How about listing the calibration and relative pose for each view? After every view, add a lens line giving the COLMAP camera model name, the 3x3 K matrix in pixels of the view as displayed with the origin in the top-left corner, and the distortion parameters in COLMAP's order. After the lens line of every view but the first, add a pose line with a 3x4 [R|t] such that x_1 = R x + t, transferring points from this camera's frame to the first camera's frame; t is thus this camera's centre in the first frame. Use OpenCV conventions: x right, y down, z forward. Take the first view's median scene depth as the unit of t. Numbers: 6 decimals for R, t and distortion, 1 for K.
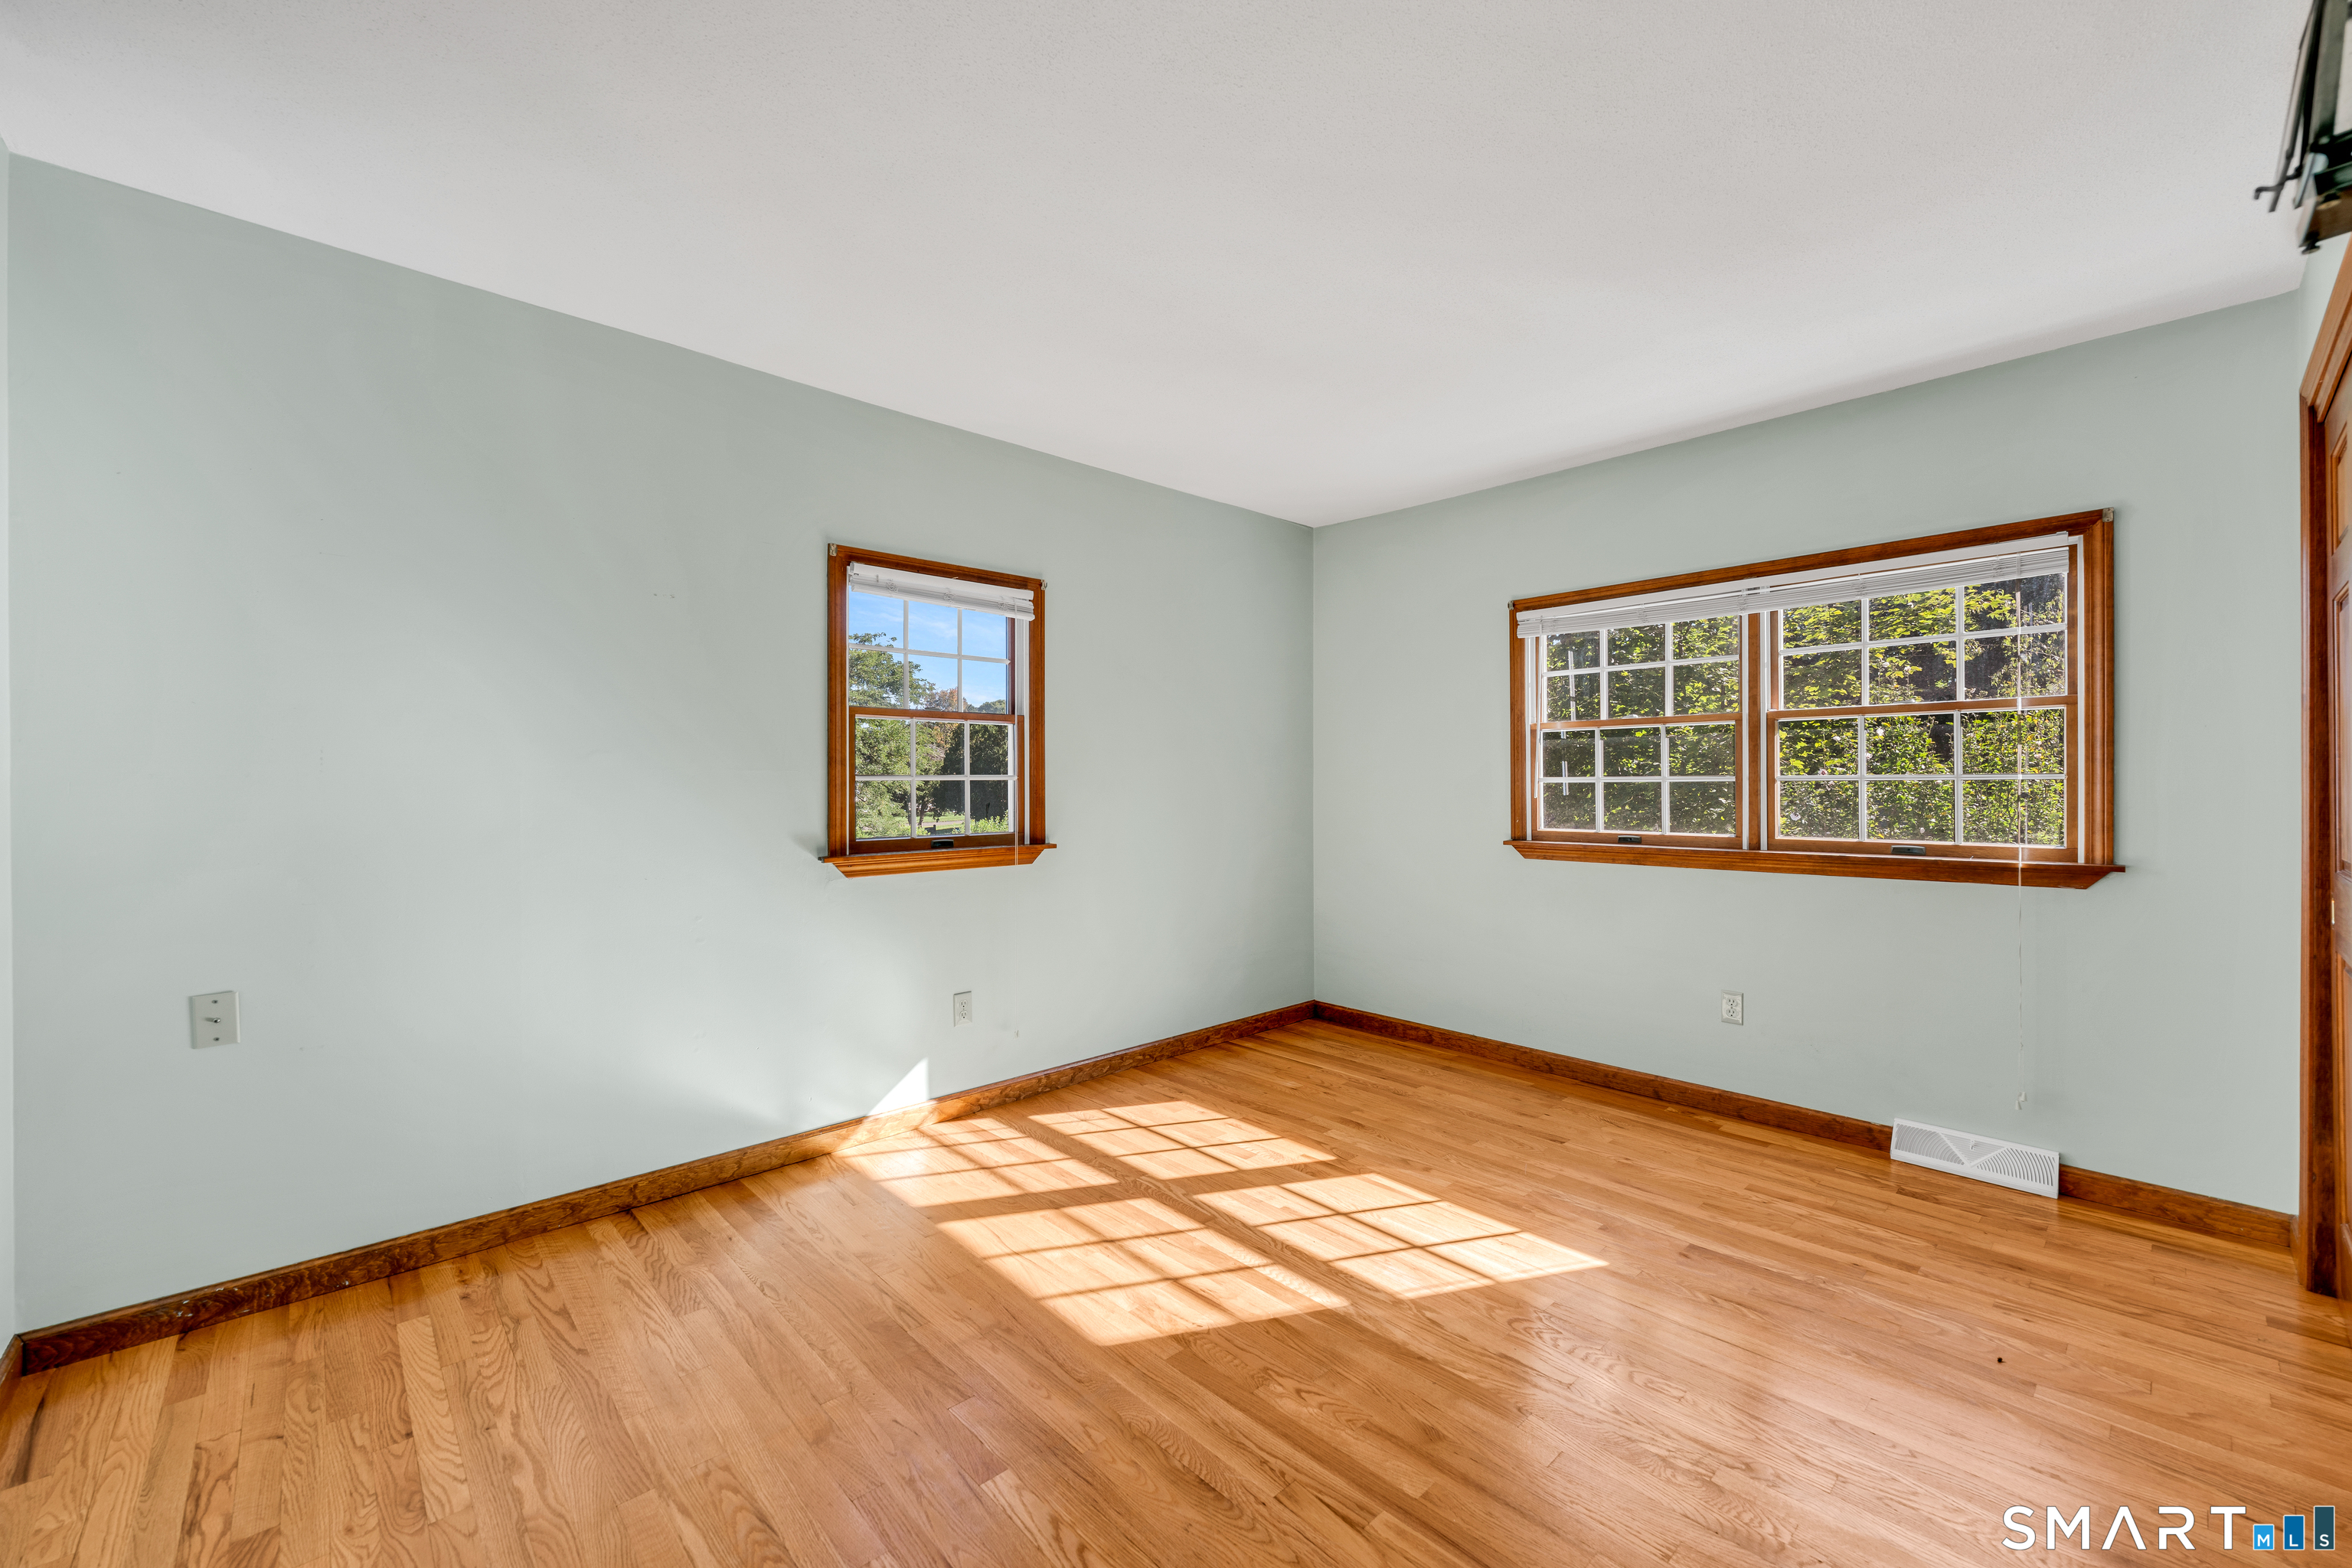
lens RADIAL K [[935.7, 0, 1180.6], [0, 935.7, 779.8], [0, 0, 1]] dist [0.000483, 0.000027]
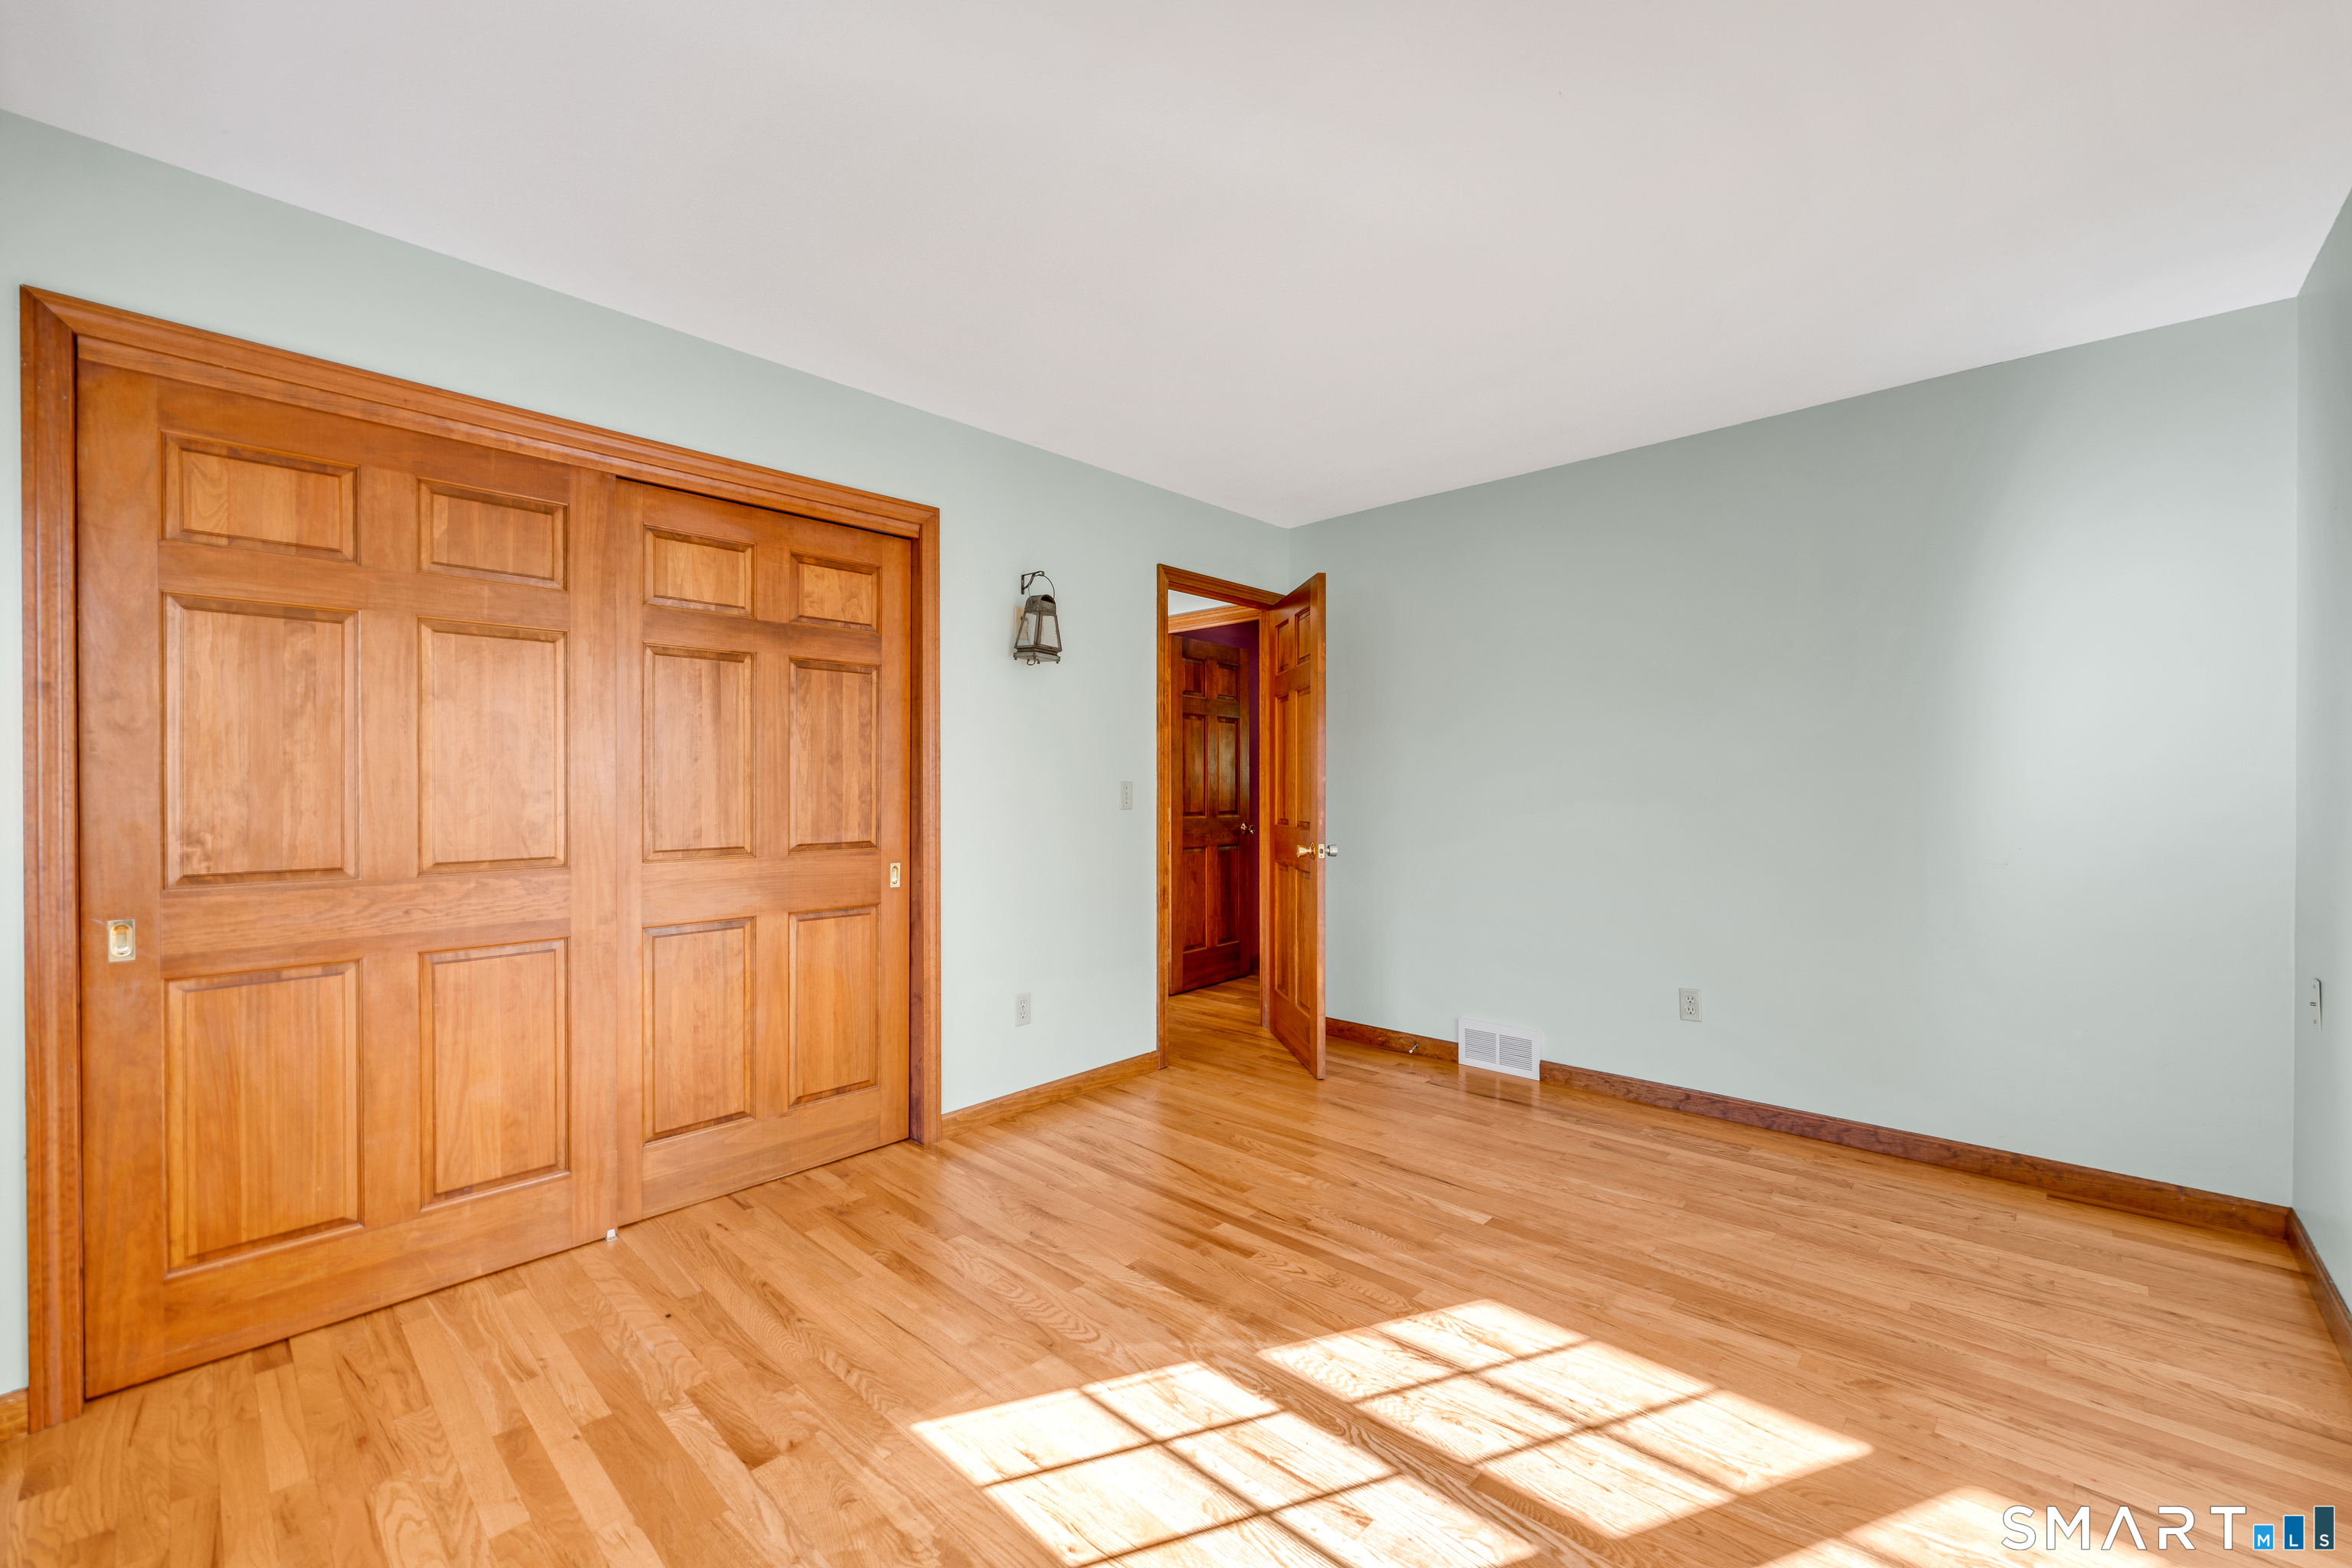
lens RADIAL K [[935.7, 0, 1176.7], [0, 935.7, 784.8], [0, 0, 1]] dist [0.000483, 0.000027]
pose [[-0.998093, 0.004661, -0.061547, 0.310059], [0.004521, 0.999987, 0.002419, 0.003504], [0.061557, 0.002136, -0.998101, 1.873956]]
